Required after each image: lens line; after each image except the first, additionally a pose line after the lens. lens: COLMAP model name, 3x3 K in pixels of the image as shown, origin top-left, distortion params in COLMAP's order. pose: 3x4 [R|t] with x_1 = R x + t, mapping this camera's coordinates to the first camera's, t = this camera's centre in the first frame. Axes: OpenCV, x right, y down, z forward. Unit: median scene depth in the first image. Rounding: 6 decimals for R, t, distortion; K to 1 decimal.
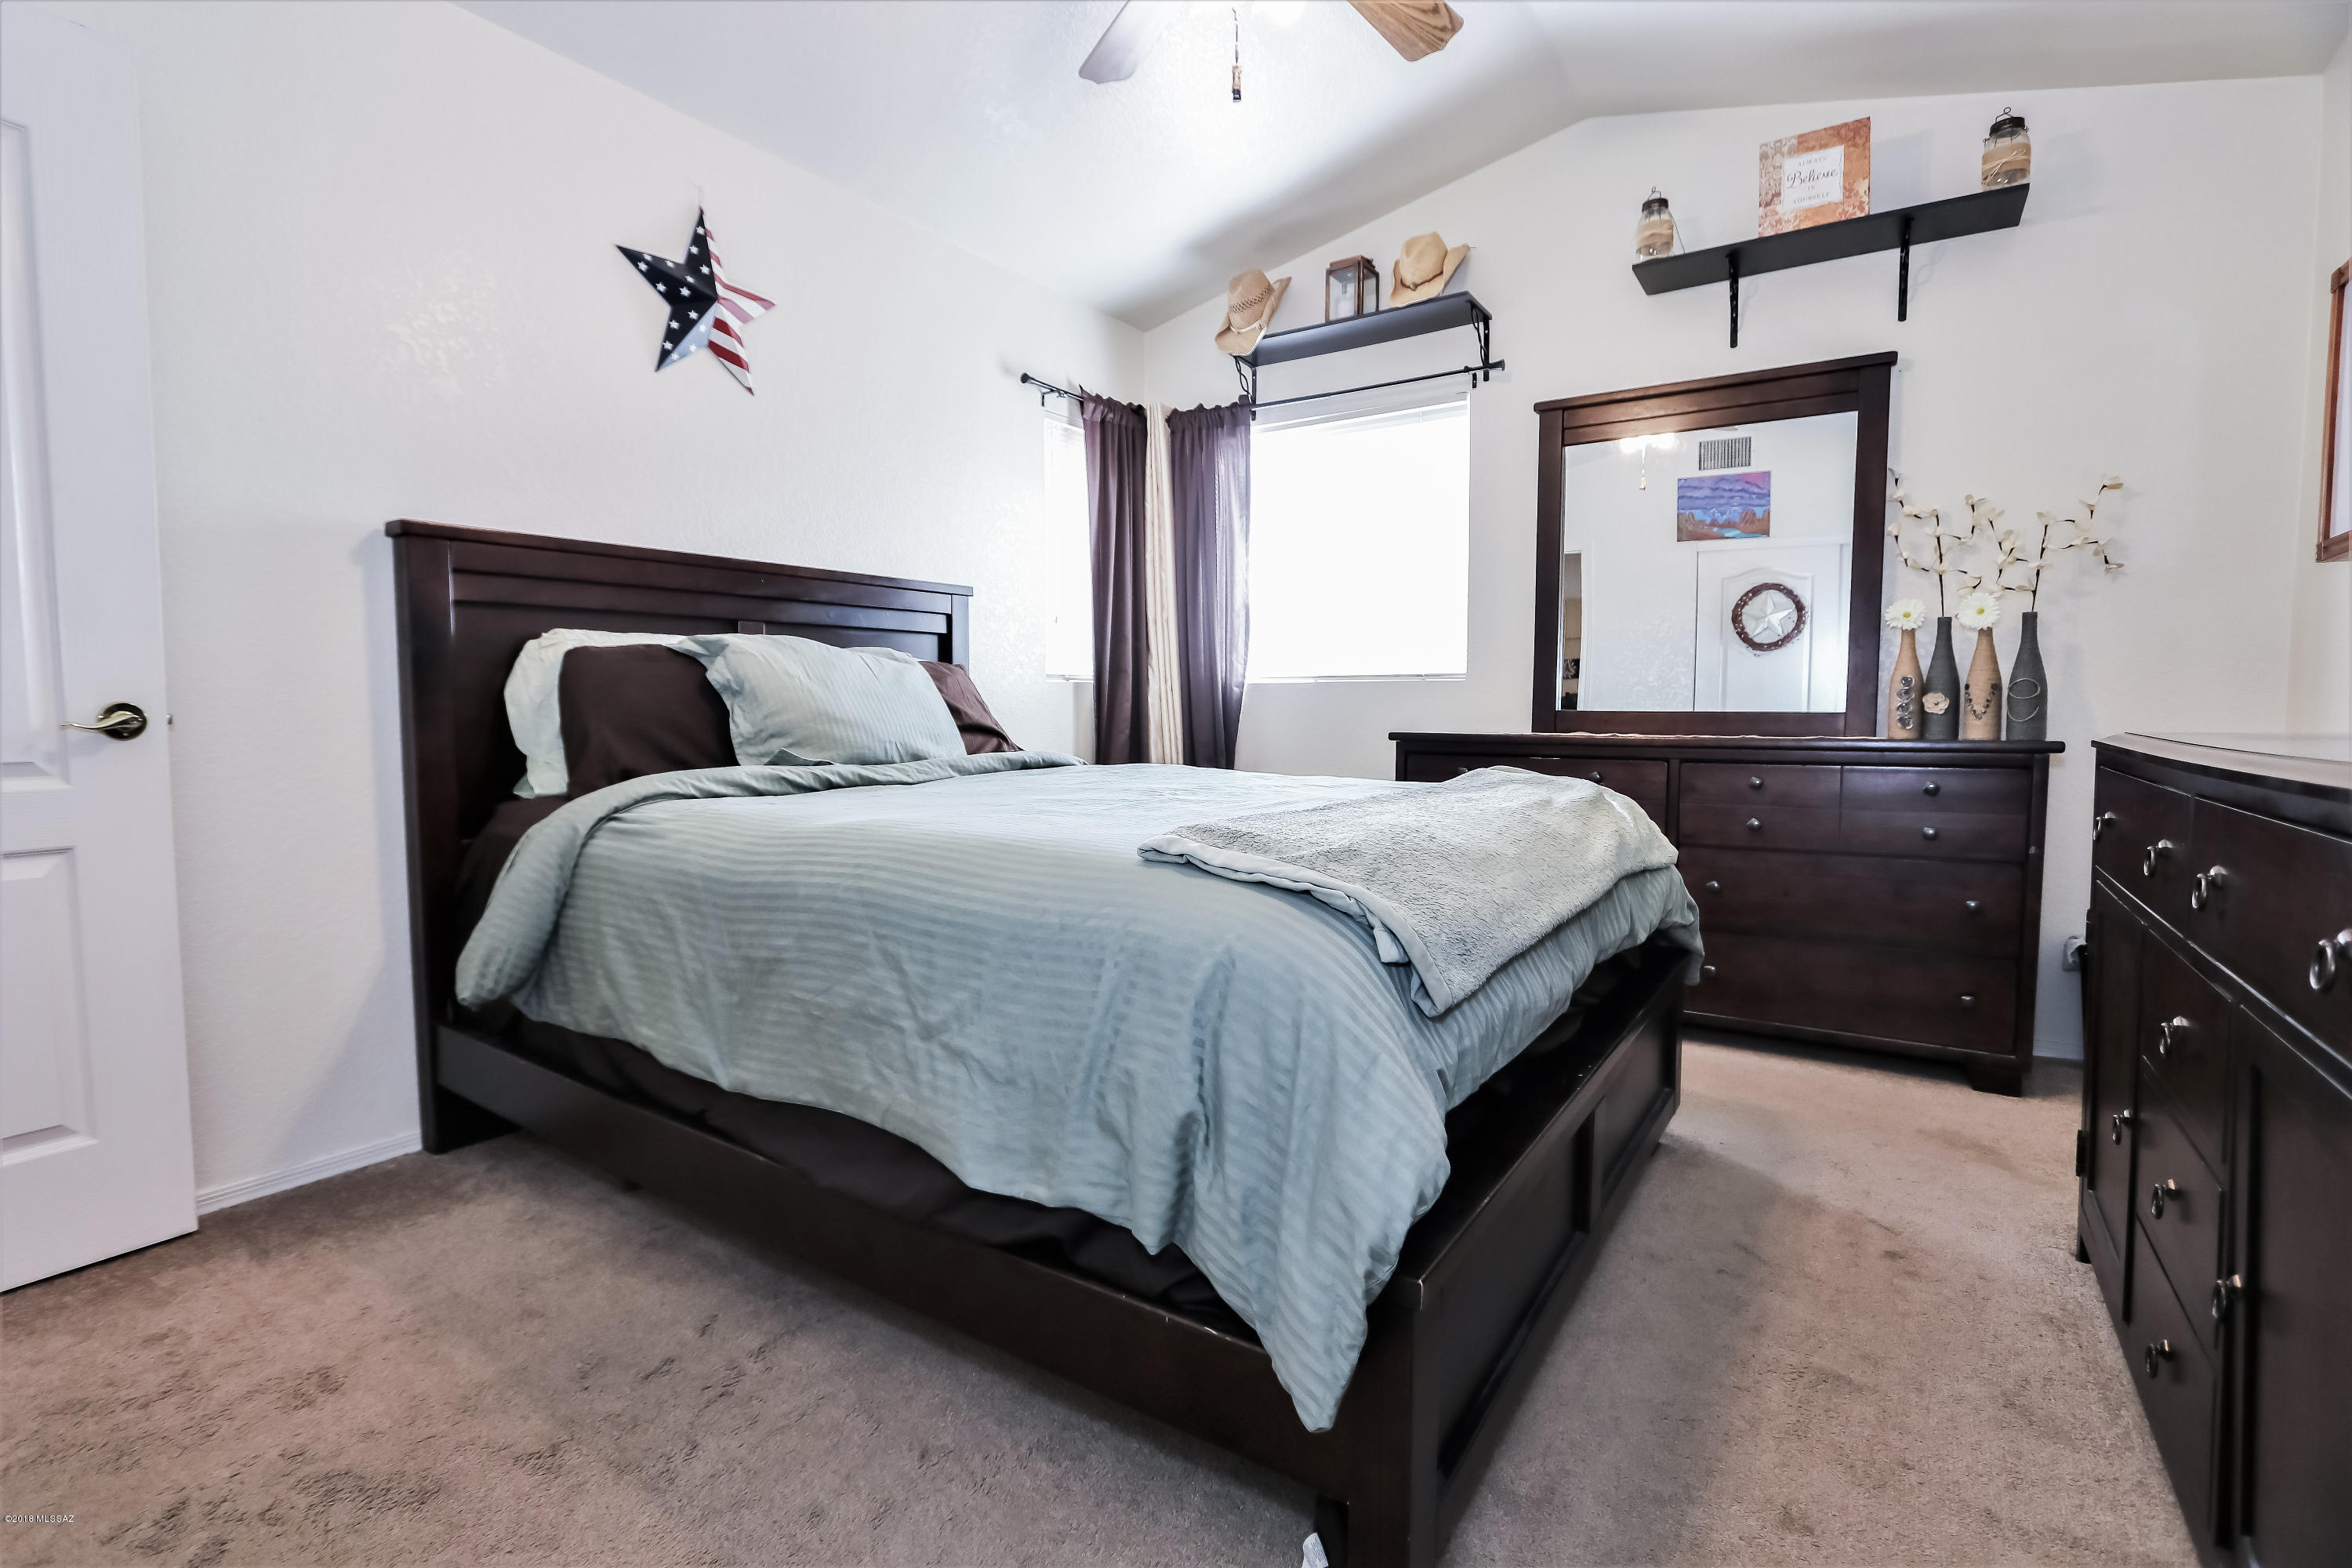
lens RADIAL K [[1090.8, 0, 1147.1], [0, 1090.8, 776.3], [0, 0, 1]] dist [-0.021793, 0.004306]
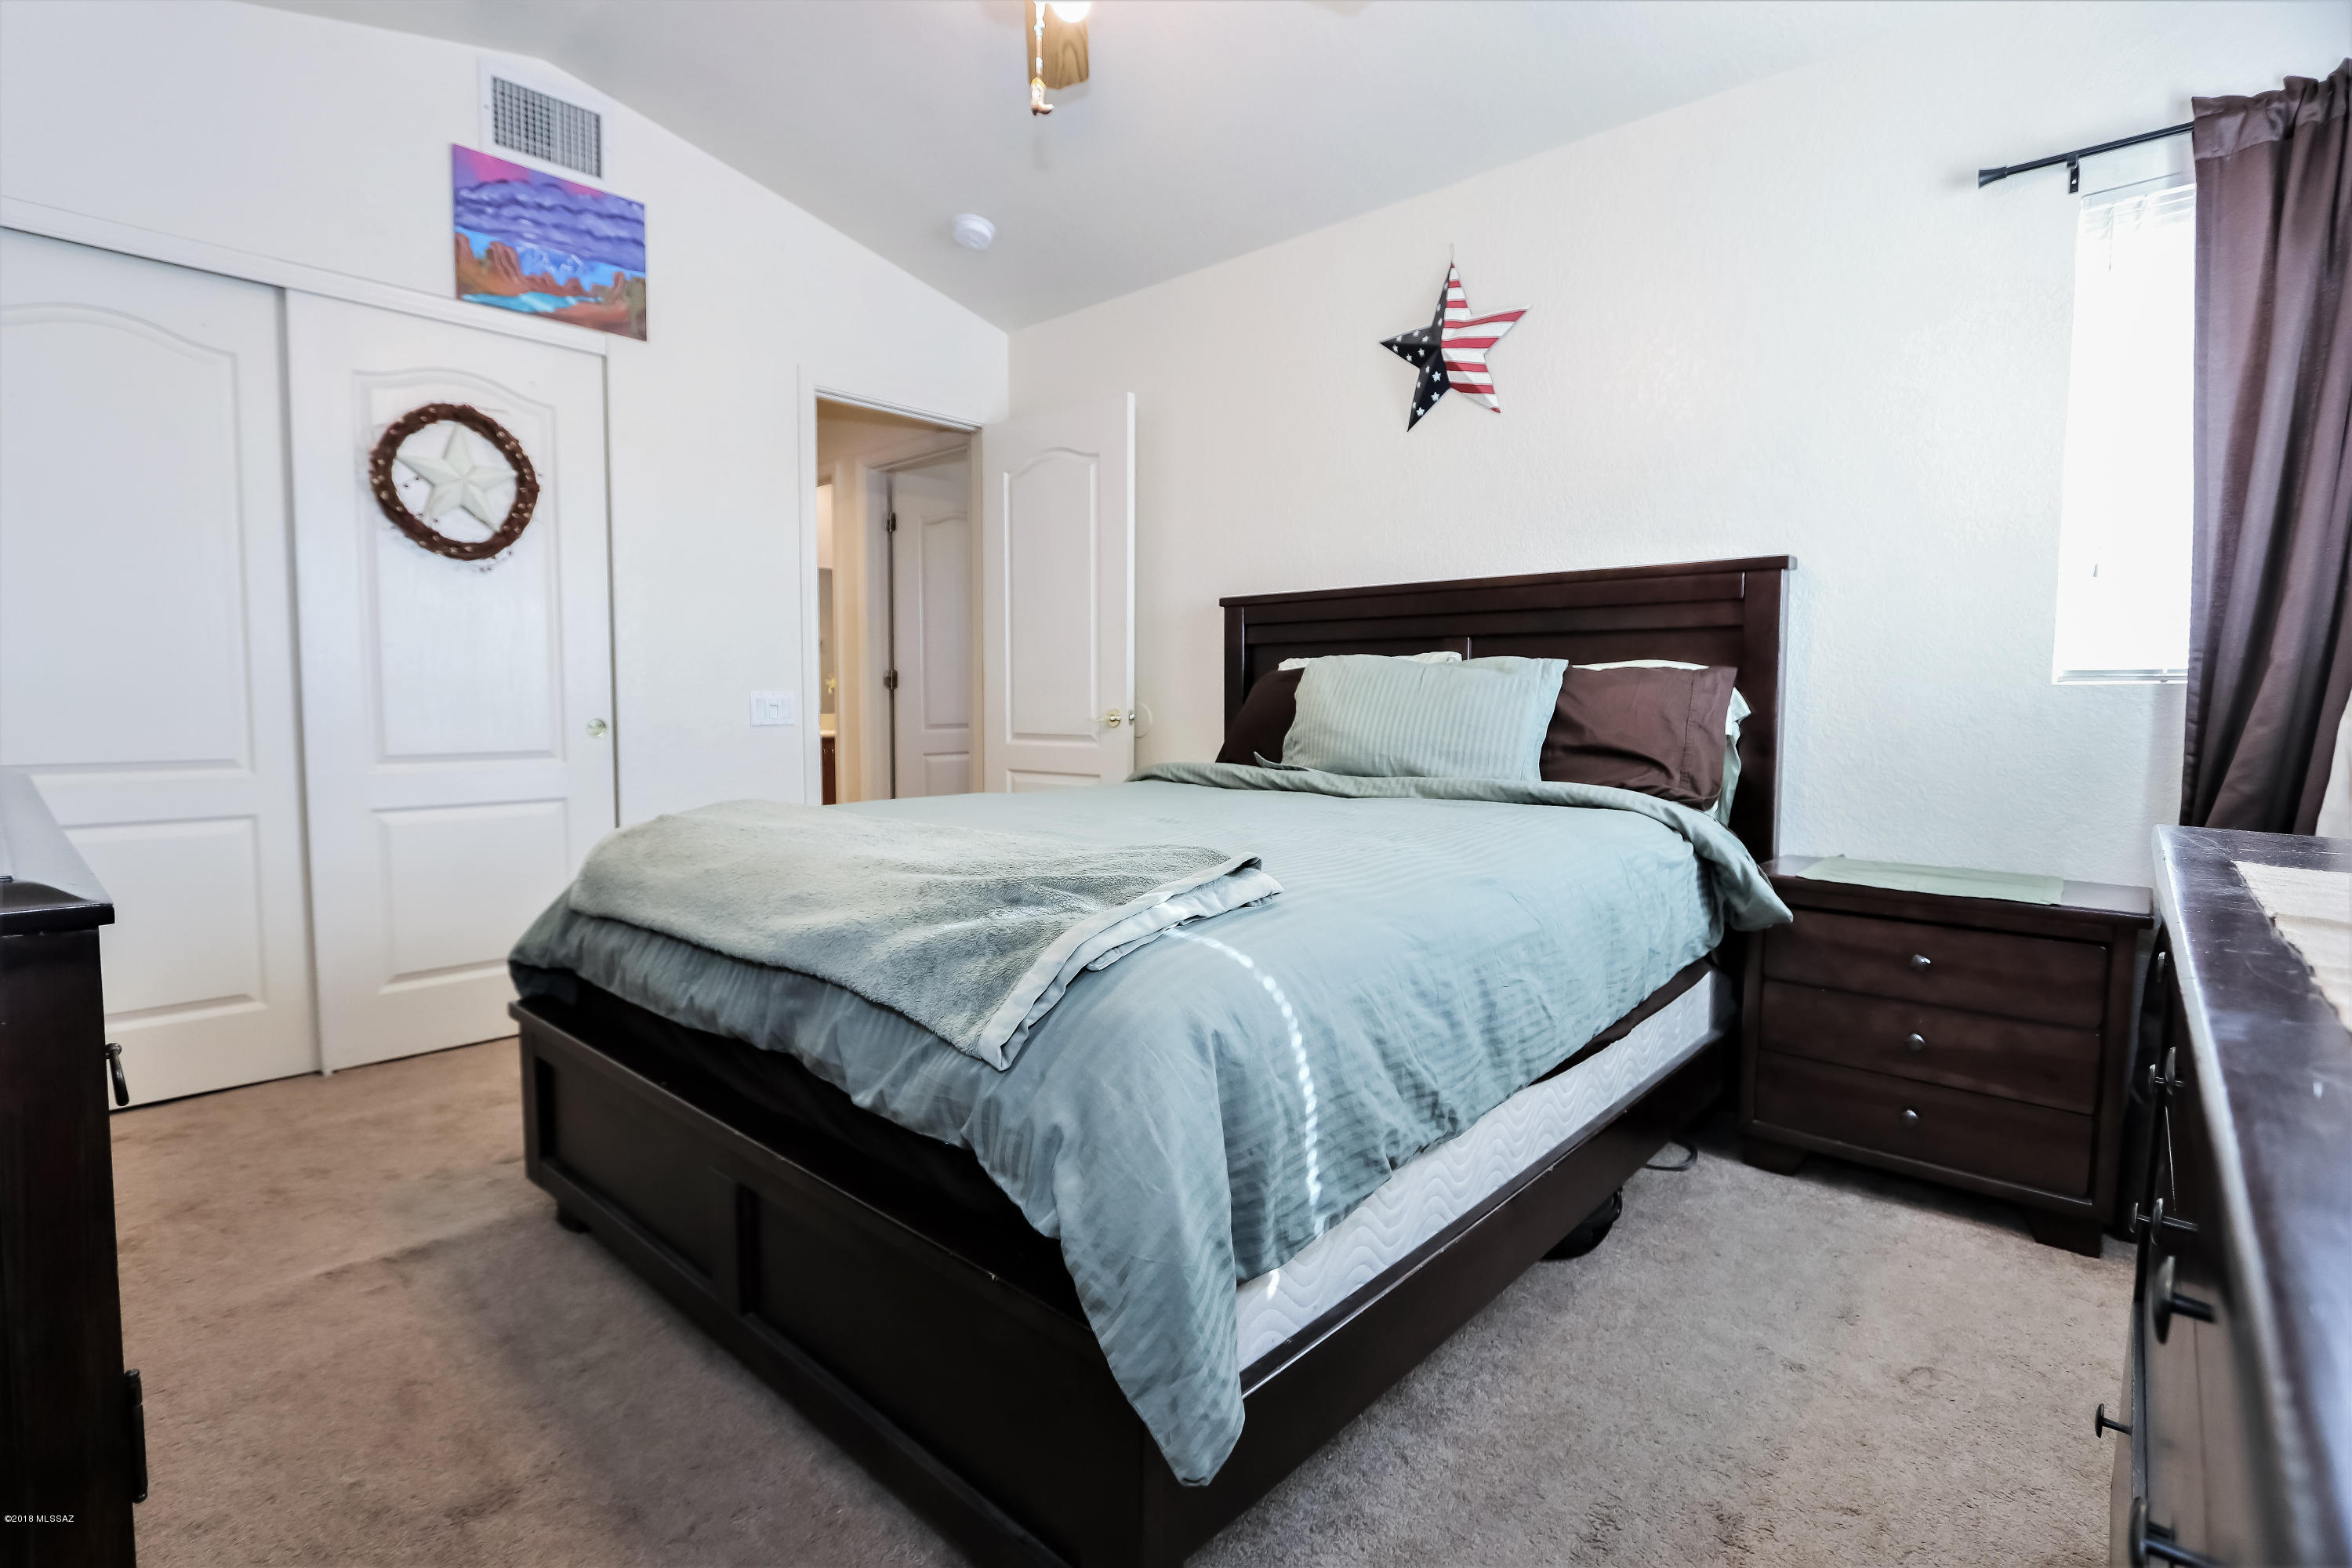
lens RADIAL K [[1090.8, 0, 1147.1], [0, 1090.8, 776.3], [0, 0, 1]] dist [-0.021793, 0.004306]
pose [[-0.135295, 0.070971, -0.988260, 0.779385], [-0.064771, 0.994664, 0.080298, -0.077515], [0.988686, 0.074875, -0.129976, 0.903345]]
